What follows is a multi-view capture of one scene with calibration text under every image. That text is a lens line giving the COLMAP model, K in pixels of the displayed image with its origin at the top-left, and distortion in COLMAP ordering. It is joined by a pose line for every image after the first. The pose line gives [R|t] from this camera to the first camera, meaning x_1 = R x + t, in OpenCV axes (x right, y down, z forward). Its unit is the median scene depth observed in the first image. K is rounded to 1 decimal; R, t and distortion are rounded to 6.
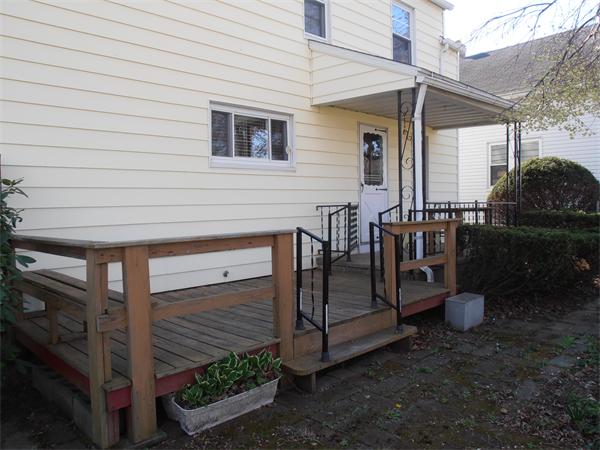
lens RADIAL K [[478.0, 0, 299.7], [0, 478.0, 224.2], [0, 0, 1]] dist [-0.028889, 0.008442]
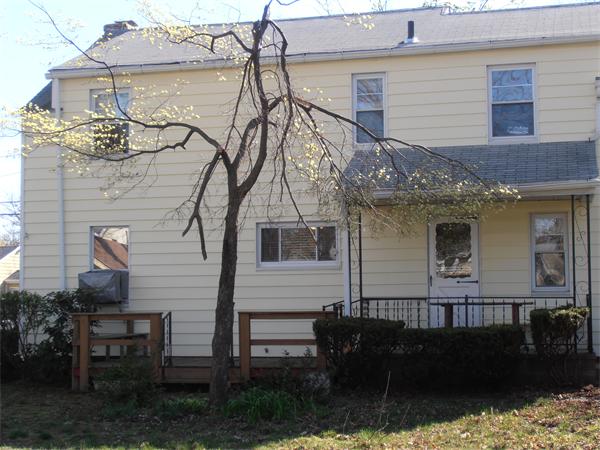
lens RADIAL K [[1028.5, 0, 299.4], [0, 1028.5, 224.0], [0, 0, 1]] dist [-0.074310, 0.000000]
pose [[0.562882, -0.051929, -0.824904, 2.214863], [-0.034024, 0.995723, -0.085900, -0.003061], [0.825836, 0.076418, 0.558708, -0.534665]]
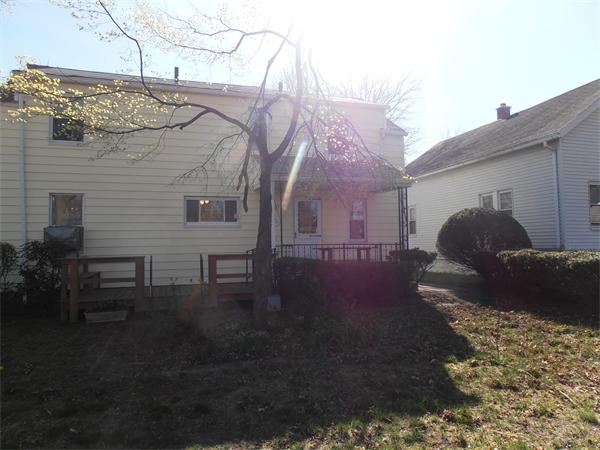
lens RADIAL K [[419.8, 0, 301.8], [0, 419.8, 229.8], [0, 0, 1]] dist [-0.021319, -0.002459]
pose [[0.902133, -0.016013, -0.431160, 1.001430], [-0.015416, 0.997477, -0.069301, 0.007400], [0.431182, 0.069165, 0.899610, -0.390690]]
